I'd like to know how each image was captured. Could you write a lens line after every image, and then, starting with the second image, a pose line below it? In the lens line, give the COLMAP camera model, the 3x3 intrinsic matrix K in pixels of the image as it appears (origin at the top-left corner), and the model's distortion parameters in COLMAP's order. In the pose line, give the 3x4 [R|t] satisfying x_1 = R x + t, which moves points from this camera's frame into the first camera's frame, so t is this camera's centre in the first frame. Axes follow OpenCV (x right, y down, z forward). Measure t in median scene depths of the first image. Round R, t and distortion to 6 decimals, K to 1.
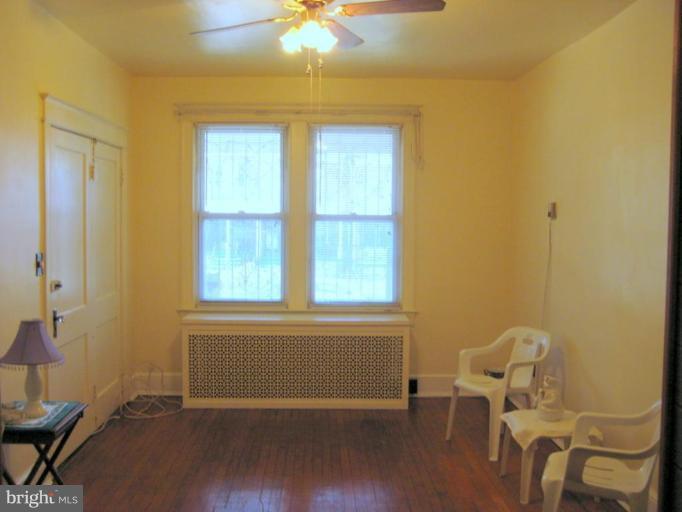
lens RADIAL K [[713.5, 0, 341.0], [0, 713.5, 256.0], [0, 0, 1]] dist [-0.139208, 0.180048]
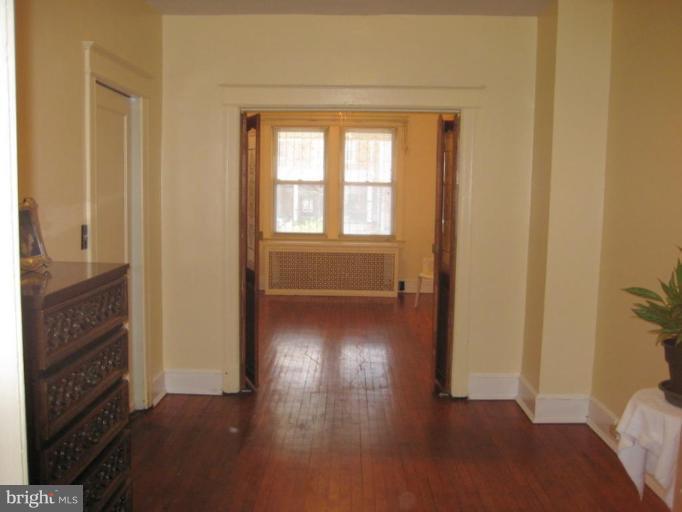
lens RADIAL K [[628.1, 0, 341.0], [0, 628.1, 256.0], [0, 0, 1]] dist [-0.057751, 0.001482]
pose [[0.998554, 0.013713, -0.051989, 0.035642], [-0.010664, 0.998232, 0.058474, 0.029661], [0.052699, -0.057835, 0.996934, -0.476728]]
